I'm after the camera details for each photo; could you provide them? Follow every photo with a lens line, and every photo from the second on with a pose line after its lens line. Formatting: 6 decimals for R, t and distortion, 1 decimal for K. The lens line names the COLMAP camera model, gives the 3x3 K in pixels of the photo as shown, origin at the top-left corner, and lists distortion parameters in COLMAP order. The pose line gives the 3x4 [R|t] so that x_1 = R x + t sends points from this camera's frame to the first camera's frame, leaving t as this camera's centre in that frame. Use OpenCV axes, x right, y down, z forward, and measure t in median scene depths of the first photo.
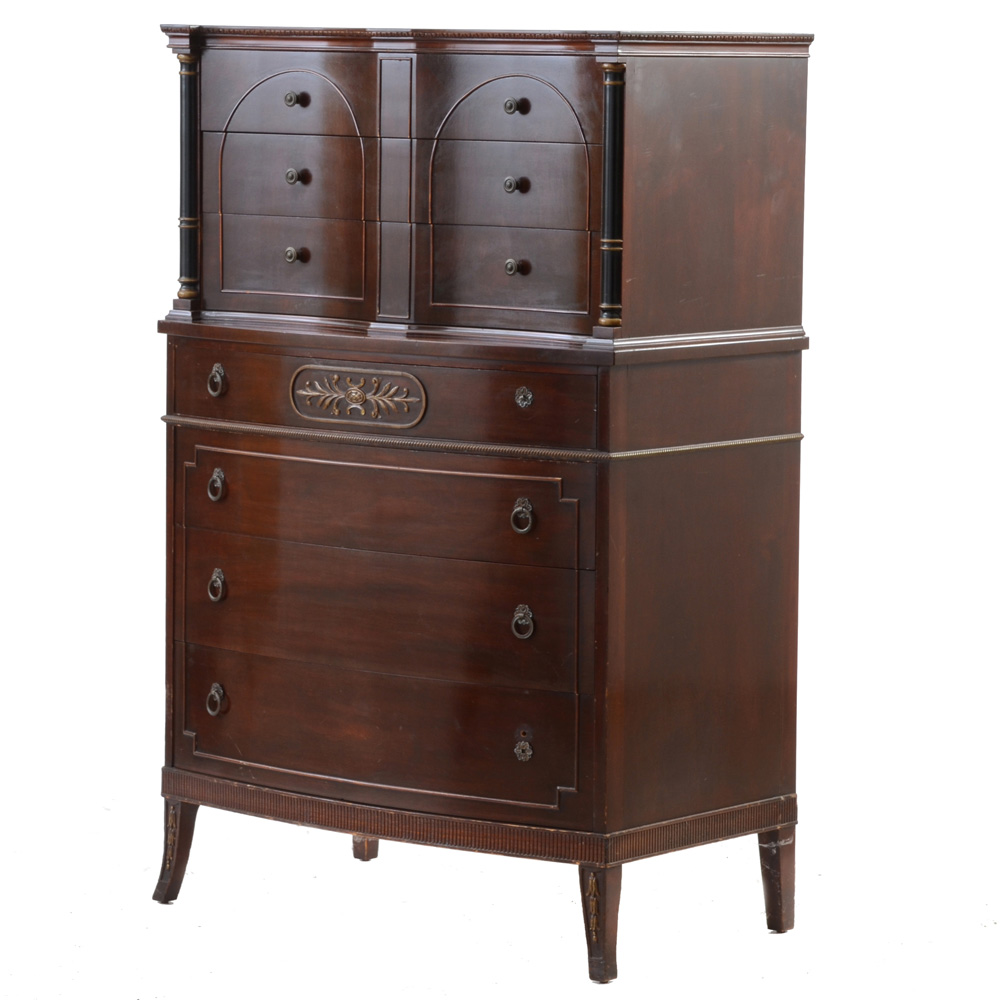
lens RADIAL K [[4186.1, 0, 580.3], [0, 4186.1, 481.3], [0, 0, 1]] dist [0.446771, 0.000000]
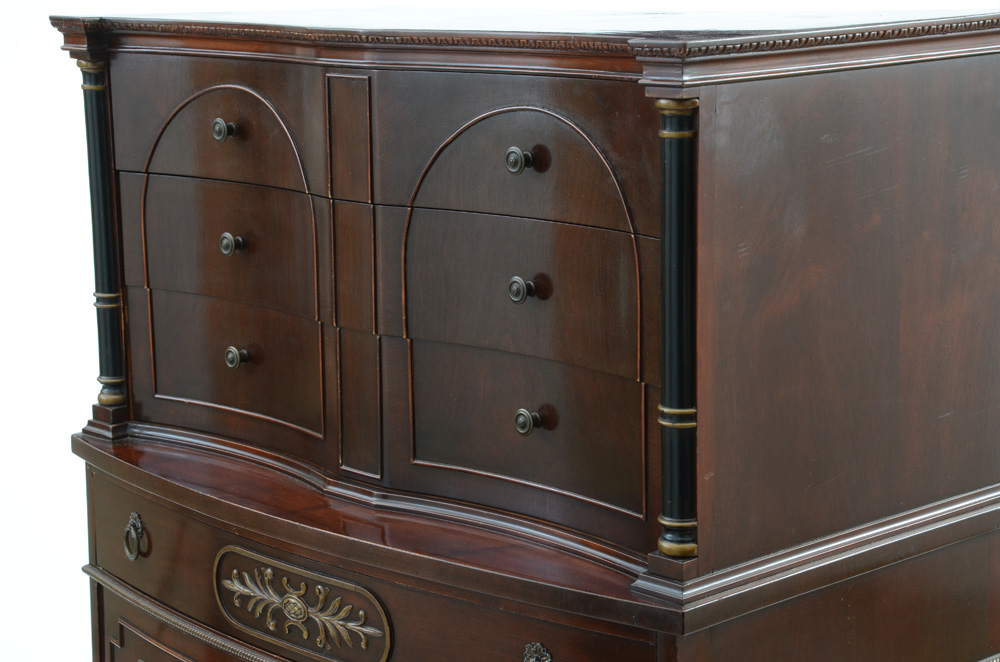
lens RADIAL K [[2057.8, 0, 501.2], [0, 2057.8, 337.2], [0, 0, 1]] dist [0.399405, 0.000000]
pose [[0.989717, -0.004507, -0.142969, 0.023005], [0.017483, 0.995821, 0.089639, -0.089473], [0.141967, -0.091217, 0.985660, 0.697222]]
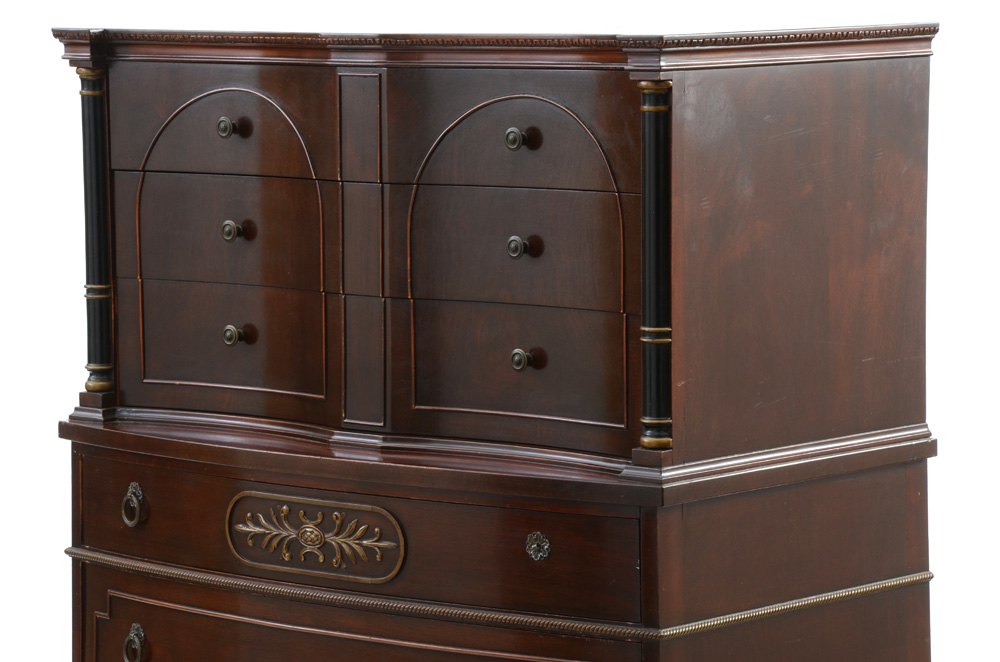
lens RADIAL K [[3478.4, 0, 494.5], [0, 3478.4, 332.6], [0, 0, 1]] dist [1.039781, 0.000000]
pose [[0.998578, -0.018096, -0.050145, 0.009441], [0.018109, 0.999836, -0.000199, -0.055216], [0.050140, -0.000710, 0.998742, 0.393720]]
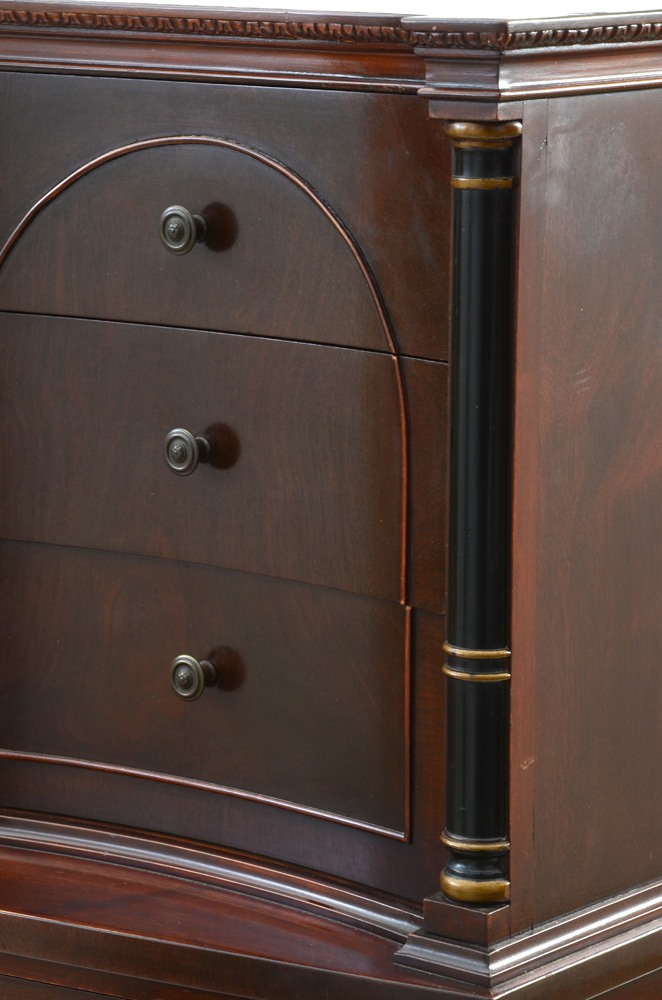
lens RADIAL K [[3295.9, 0, 334.2], [0, 3295.9, 516.8], [0, 0, 1]] dist [0.945580, 0.000000]
pose [[0.999949, -0.009450, -0.003618, -0.002841], [0.009705, 0.996880, 0.078338, -0.085909], [0.002866, -0.078369, 0.996920, 0.711662]]
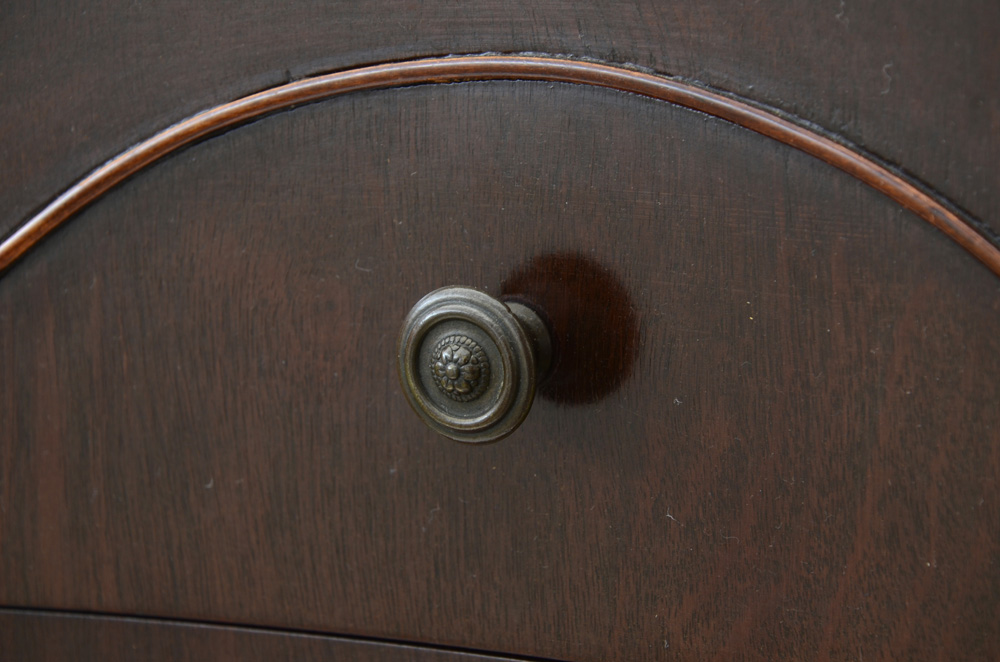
lens RADIAL K [[3194.8, 0, 501.3], [0, 3194.8, 333.6], [0, 0, 1]] dist [0.718286, 0.000000]
pose [[0.989817, -0.089606, 0.110605, -0.024331], [0.077029, 0.990584, 0.113177, -0.097848], [-0.119705, -0.103504, 0.987399, 0.907712]]
